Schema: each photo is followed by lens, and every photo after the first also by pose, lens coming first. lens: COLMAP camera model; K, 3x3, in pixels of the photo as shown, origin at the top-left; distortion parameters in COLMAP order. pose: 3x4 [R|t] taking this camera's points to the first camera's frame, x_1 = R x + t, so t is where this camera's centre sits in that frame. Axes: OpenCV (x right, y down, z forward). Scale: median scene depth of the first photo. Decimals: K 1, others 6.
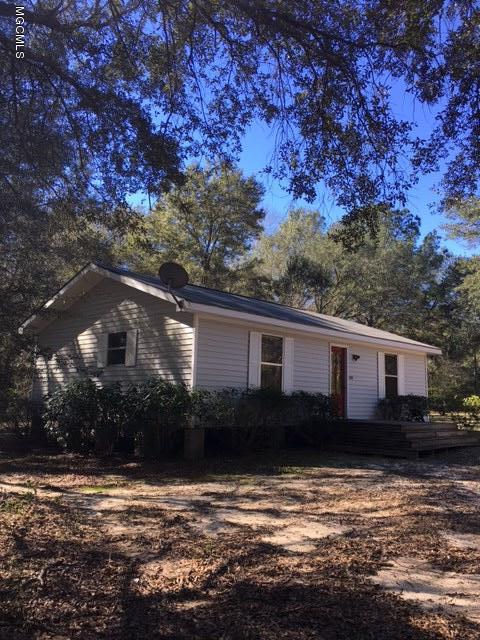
lens RADIAL K [[556.9, 0, 240.0], [0, 556.9, 320.0], [0, 0, 1]] dist [-0.000795, -0.001263]
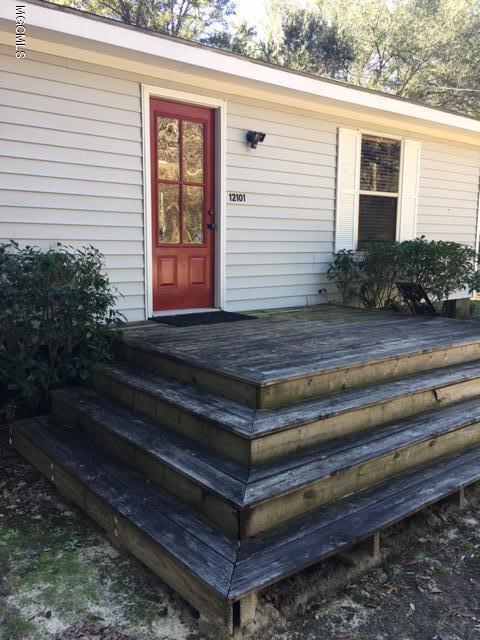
lens RADIAL K [[556.9, 0, 240.0], [0, 556.9, 320.0], [0, 0, 1]] dist [-0.000795, -0.001263]
pose [[0.989919, -0.001471, -0.141628, 0.236578], [0.040375, 0.961388, 0.272220, 0.077445], [0.135759, -0.275194, 0.951755, 0.604393]]
